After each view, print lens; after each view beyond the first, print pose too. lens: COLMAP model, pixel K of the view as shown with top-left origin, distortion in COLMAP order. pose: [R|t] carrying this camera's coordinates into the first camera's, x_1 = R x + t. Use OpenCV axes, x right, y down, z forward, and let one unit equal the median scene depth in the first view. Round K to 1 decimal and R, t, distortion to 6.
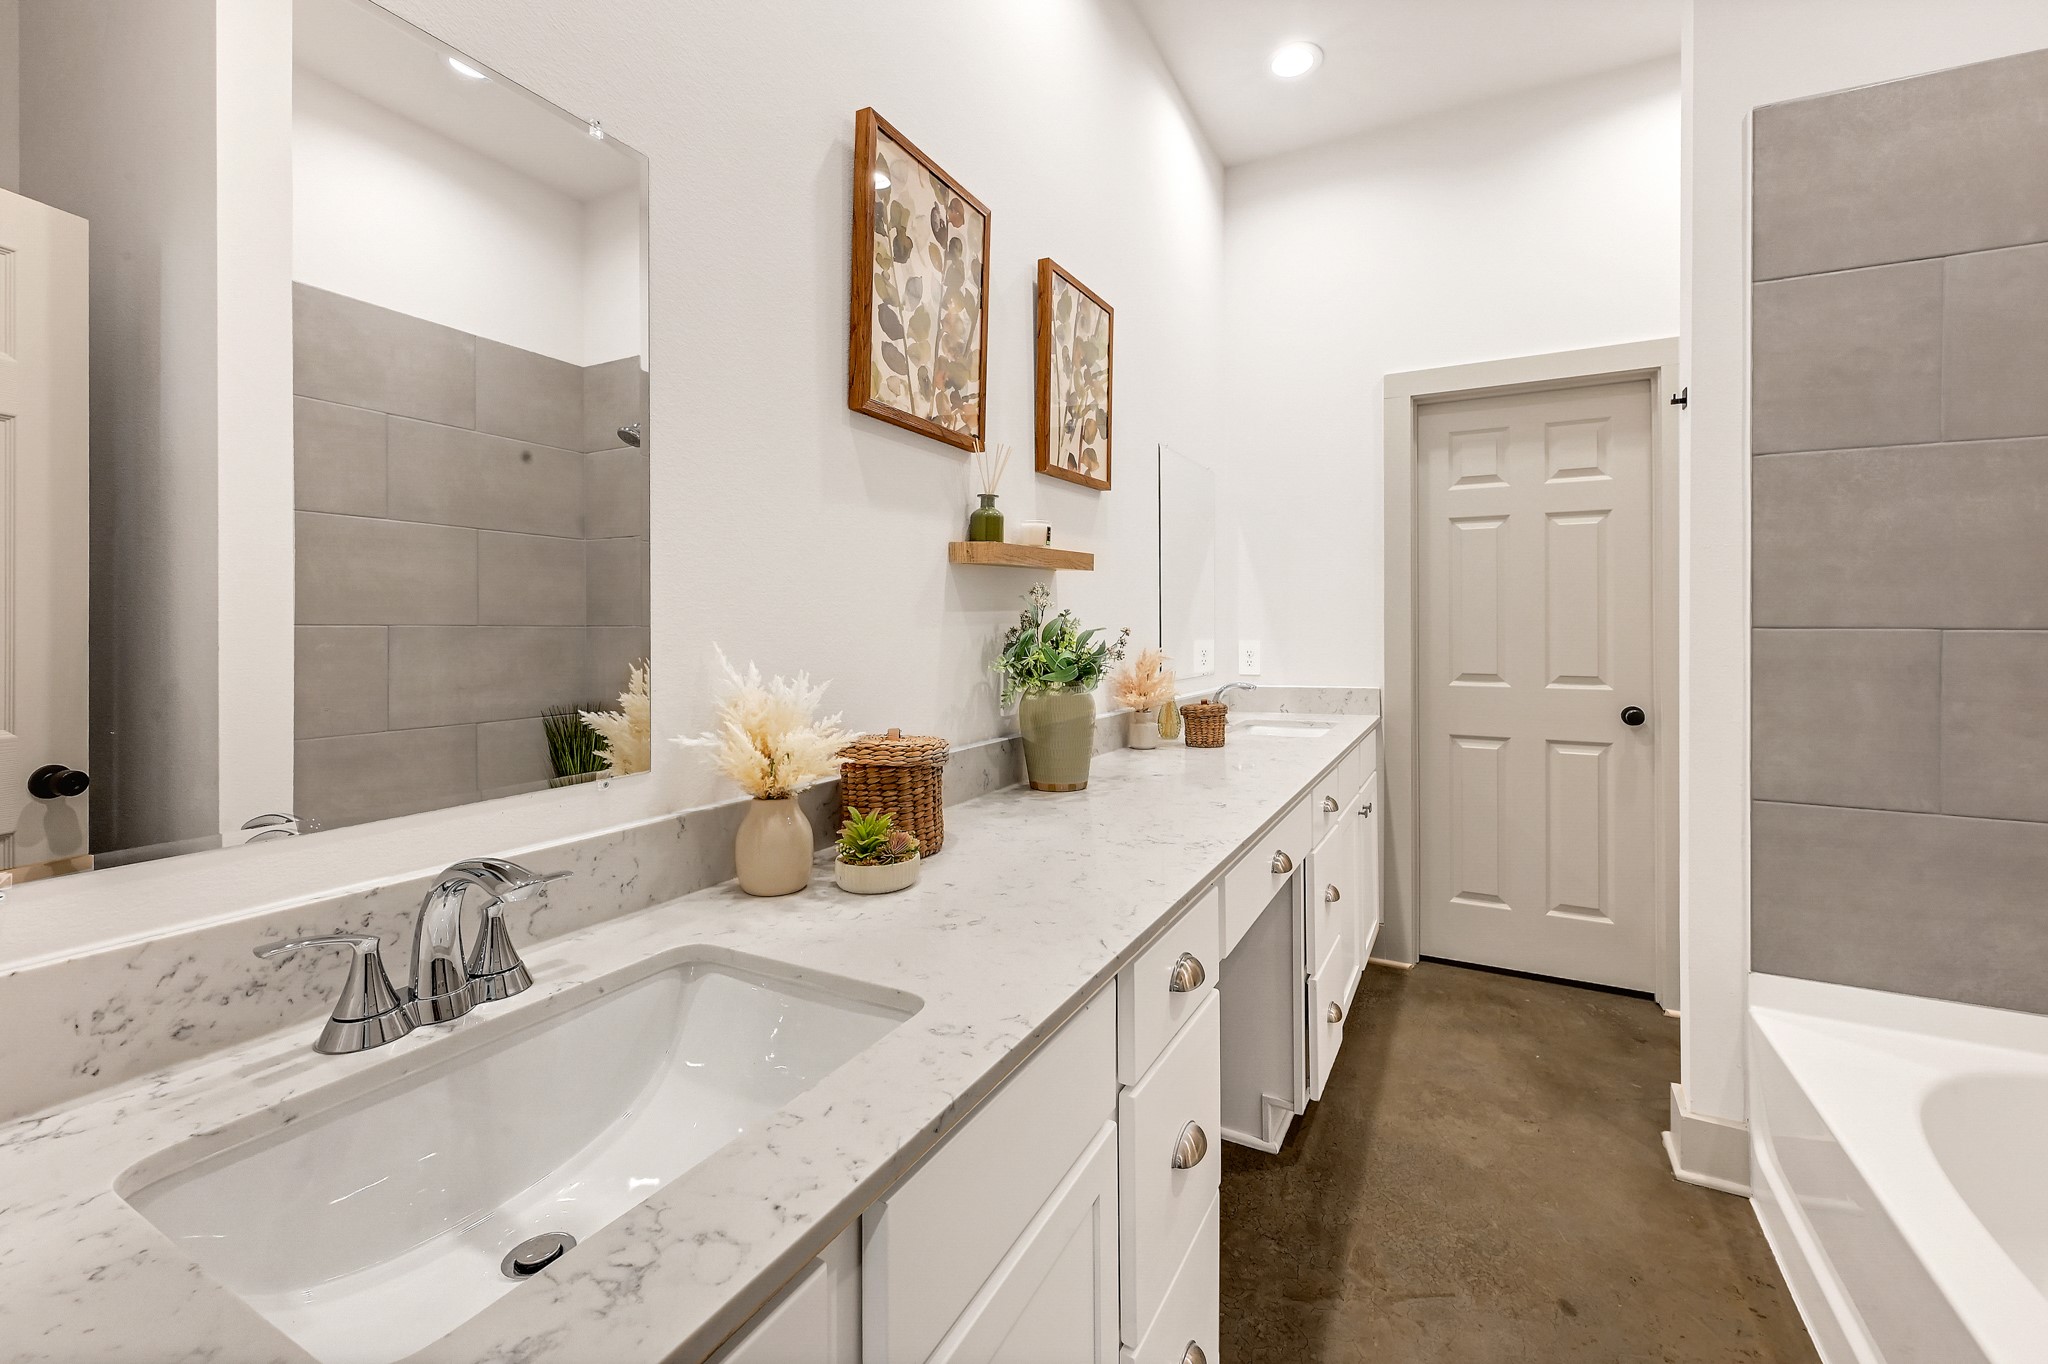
lens RADIAL K [[856.3, 0, 1021.4], [0, 856.3, 622.3], [0, 0, 1]] dist [0.000243, 0.000286]
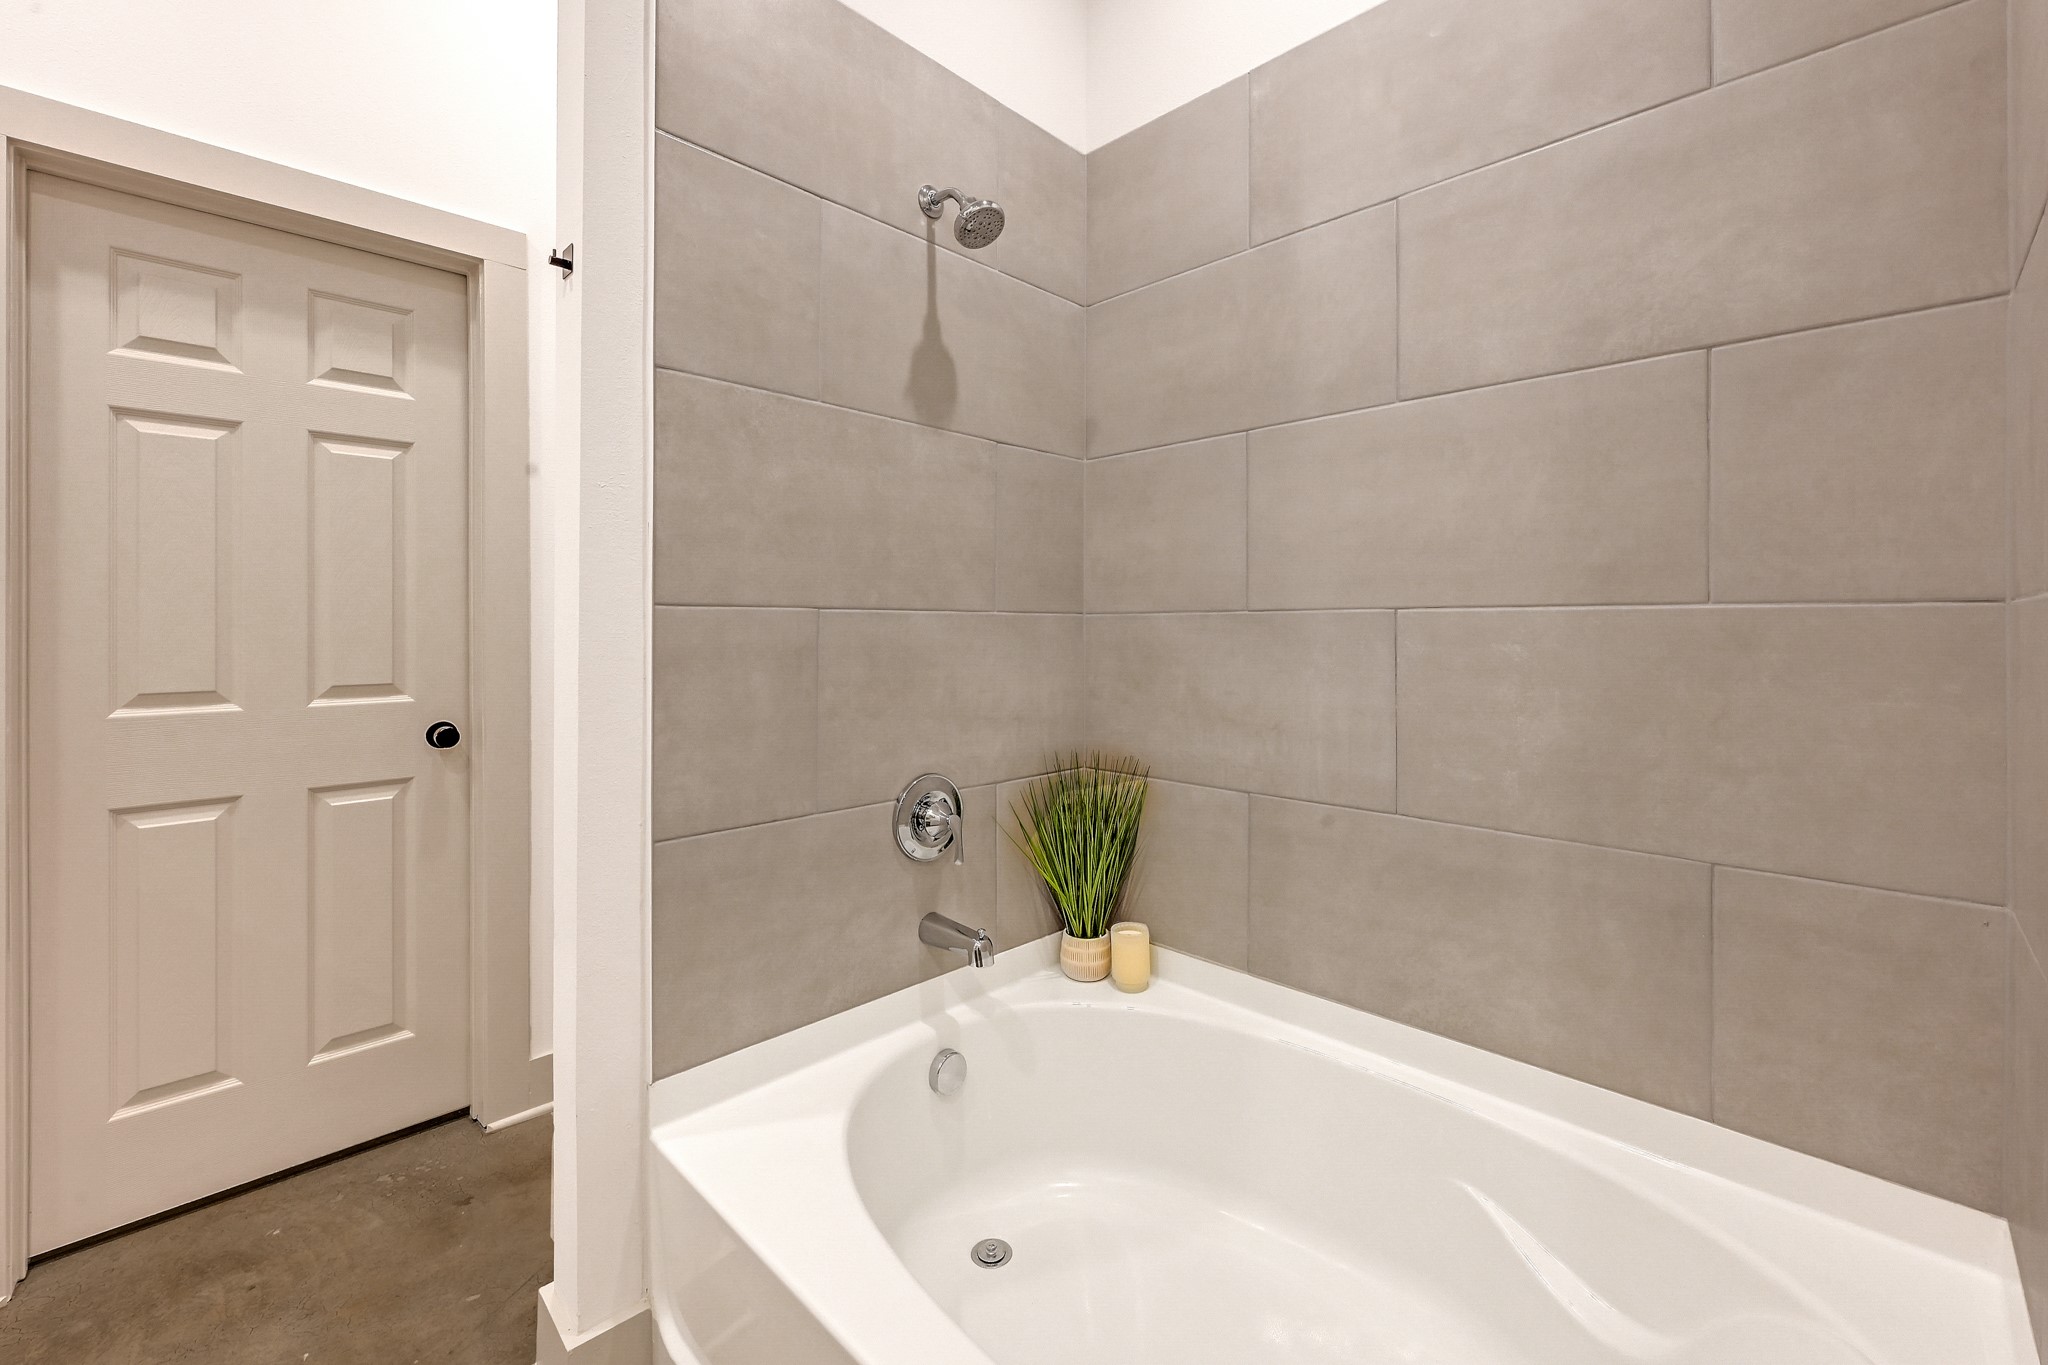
lens RADIAL K [[856.3, 0, 1021.4], [0, 856.3, 622.8], [0, 0, 1]] dist [0.000243, 0.000286]
pose [[0.287718, 0.002170, 0.957713, 0.227803], [-0.002515, 0.999996, -0.001510, 0.020378], [-0.957712, -0.001974, 0.287722, 0.451897]]
